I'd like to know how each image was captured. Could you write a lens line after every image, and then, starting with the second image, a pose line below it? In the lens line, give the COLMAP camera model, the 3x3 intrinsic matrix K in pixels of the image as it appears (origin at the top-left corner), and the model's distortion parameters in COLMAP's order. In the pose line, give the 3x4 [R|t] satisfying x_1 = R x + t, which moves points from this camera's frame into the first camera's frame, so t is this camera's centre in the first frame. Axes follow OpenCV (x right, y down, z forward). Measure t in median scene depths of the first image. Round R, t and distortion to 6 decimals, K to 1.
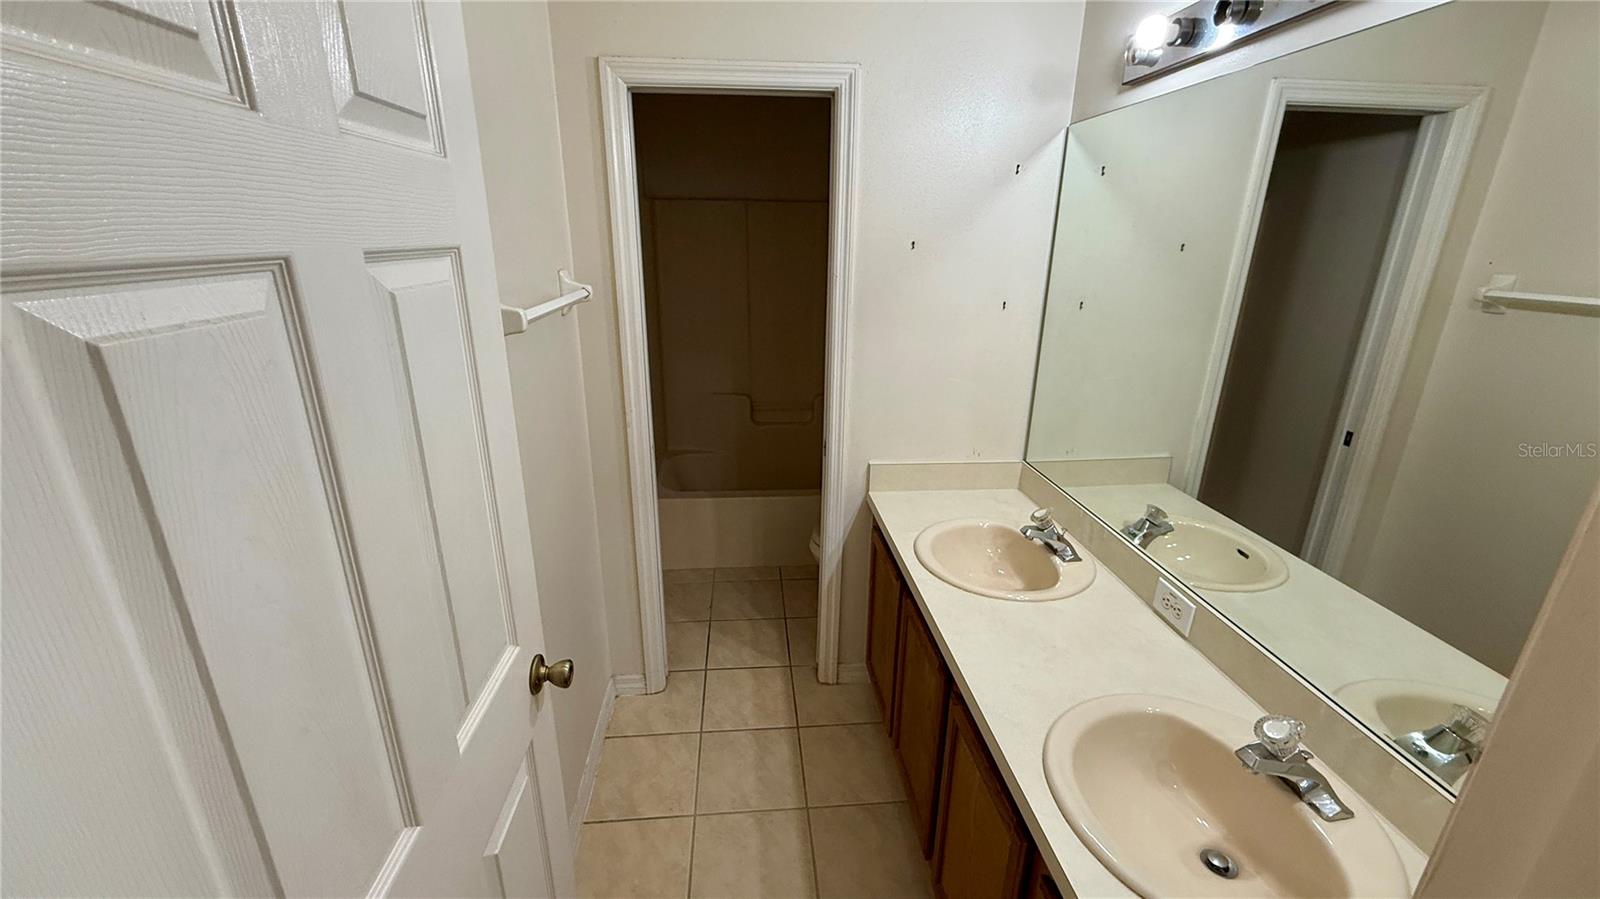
lens RADIAL K [[628.9, 0, 800.0], [0, 628.9, 449.5], [0, 0, 1]] dist [-0.010124, -0.000043]
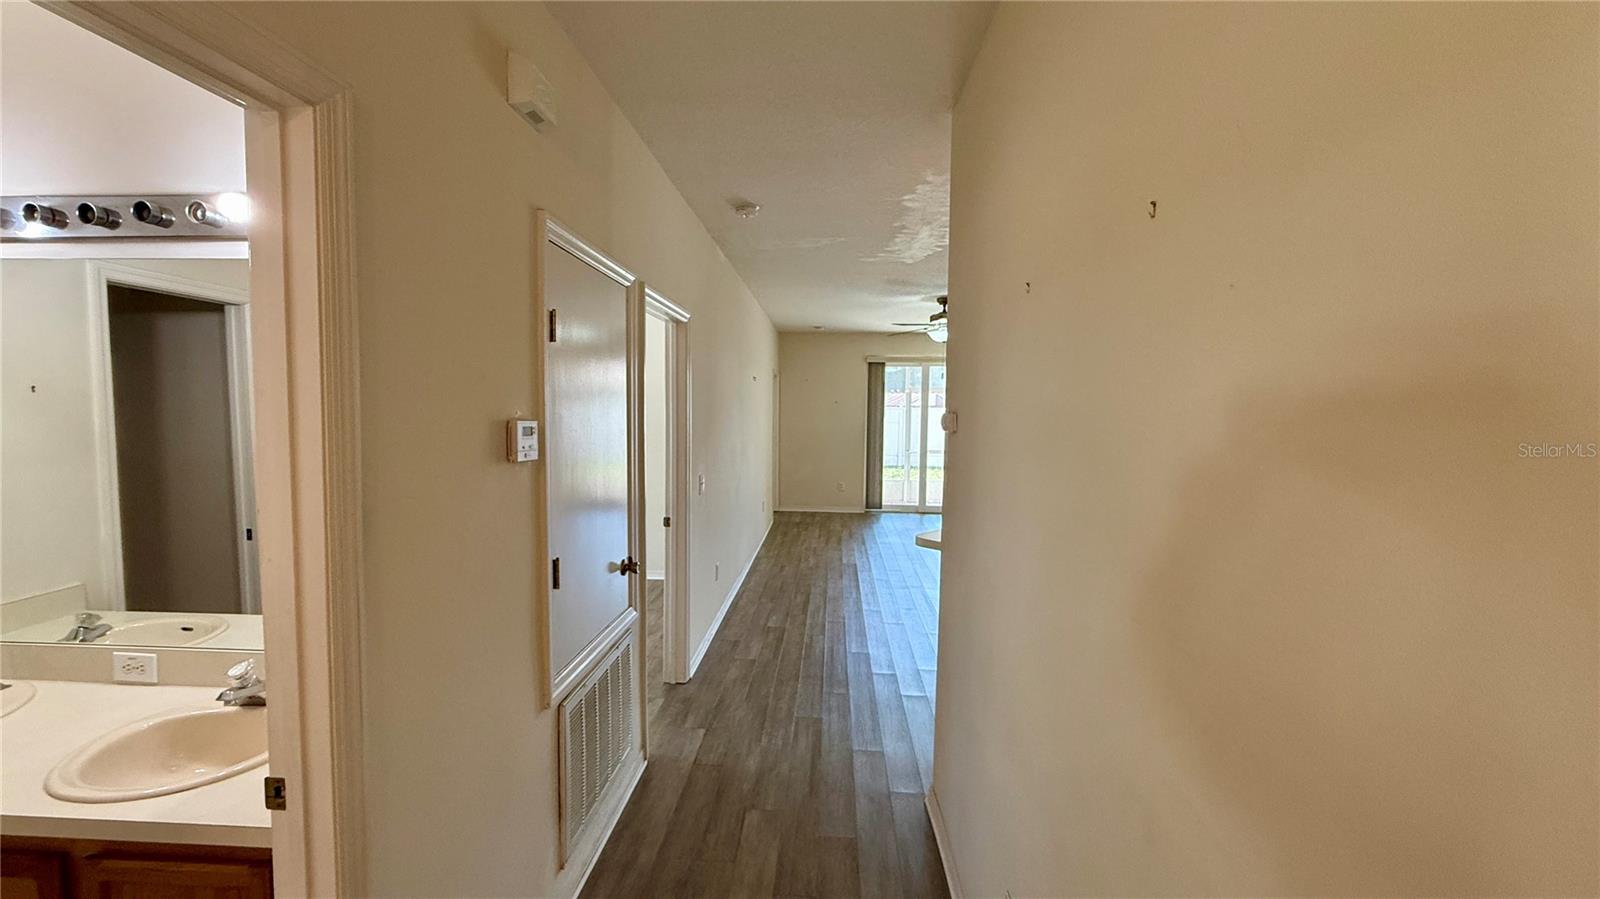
lens RADIAL K [[628.9, 0, 800.0], [0, 628.9, 449.5], [0, 0, 1]] dist [-0.010124, -0.000043]
pose [[0.123557, -0.074663, 0.989525, -0.326625], [0.305916, 0.951466, 0.033593, 0.163160], [-0.944007, 0.298561, 0.140401, -0.413708]]
